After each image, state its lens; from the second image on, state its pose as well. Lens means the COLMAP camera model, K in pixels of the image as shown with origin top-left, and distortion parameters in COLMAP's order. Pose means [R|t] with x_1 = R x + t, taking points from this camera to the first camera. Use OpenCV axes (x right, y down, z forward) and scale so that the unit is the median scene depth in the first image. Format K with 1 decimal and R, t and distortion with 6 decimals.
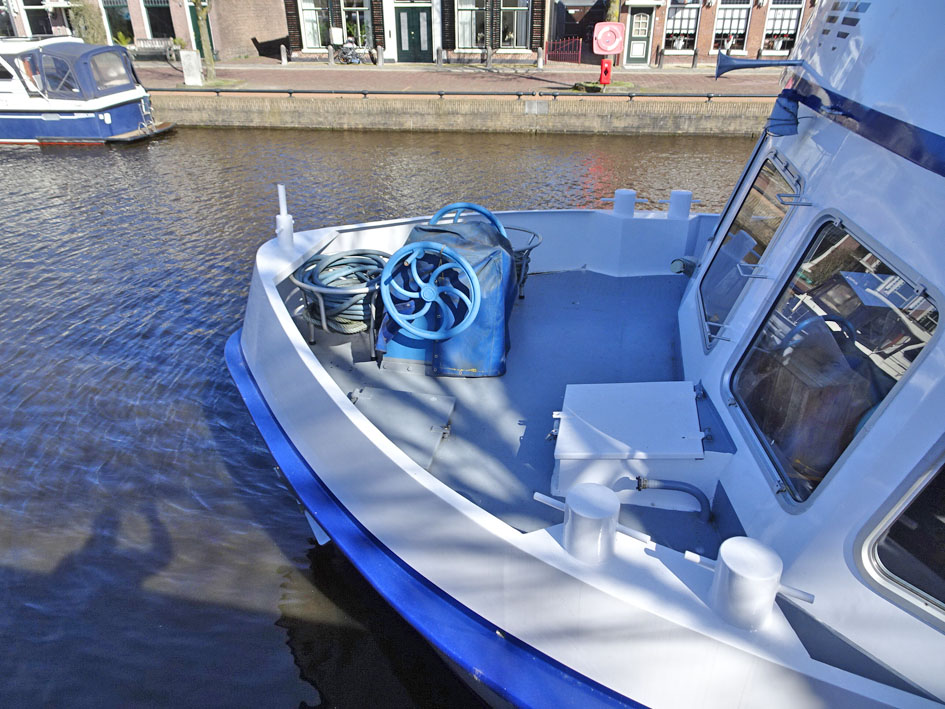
lens RADIAL K [[677.4, 0, 472.9], [0, 677.4, 355.1], [0, 0, 1]] dist [0.014309, 0.000334]
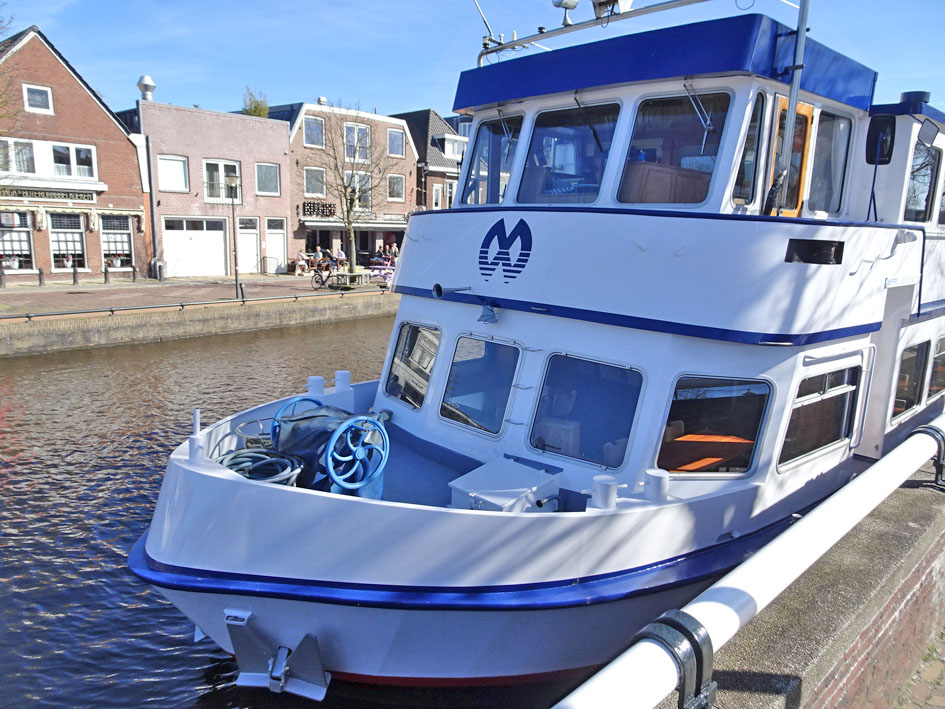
lens RADIAL K [[677.4, 0, 473.9], [0, 677.4, 358.2], [0, 0, 1]] dist [0.014309, 0.000334]
pose [[0.557724, -0.142575, 0.817690, -0.216783], [0.361188, 0.928663, -0.084432, -0.014486], [-0.747320, 0.342430, 0.569434, -0.008950]]
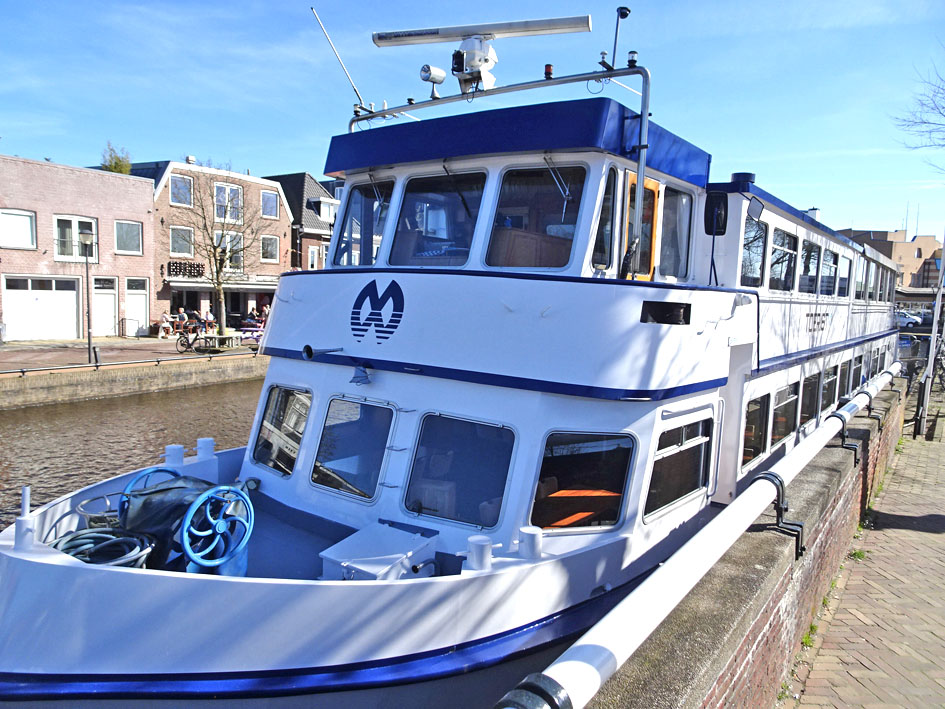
lens RADIAL K [[677.4, 0, 472.8], [0, 677.4, 358.7], [0, 0, 1]] dist [0.014309, 0.000334]
pose [[0.404301, -0.074337, 0.911600, -0.213474], [0.394886, 0.913198, -0.100668, -0.013046], [-0.824988, 0.400678, 0.398562, -0.010601]]
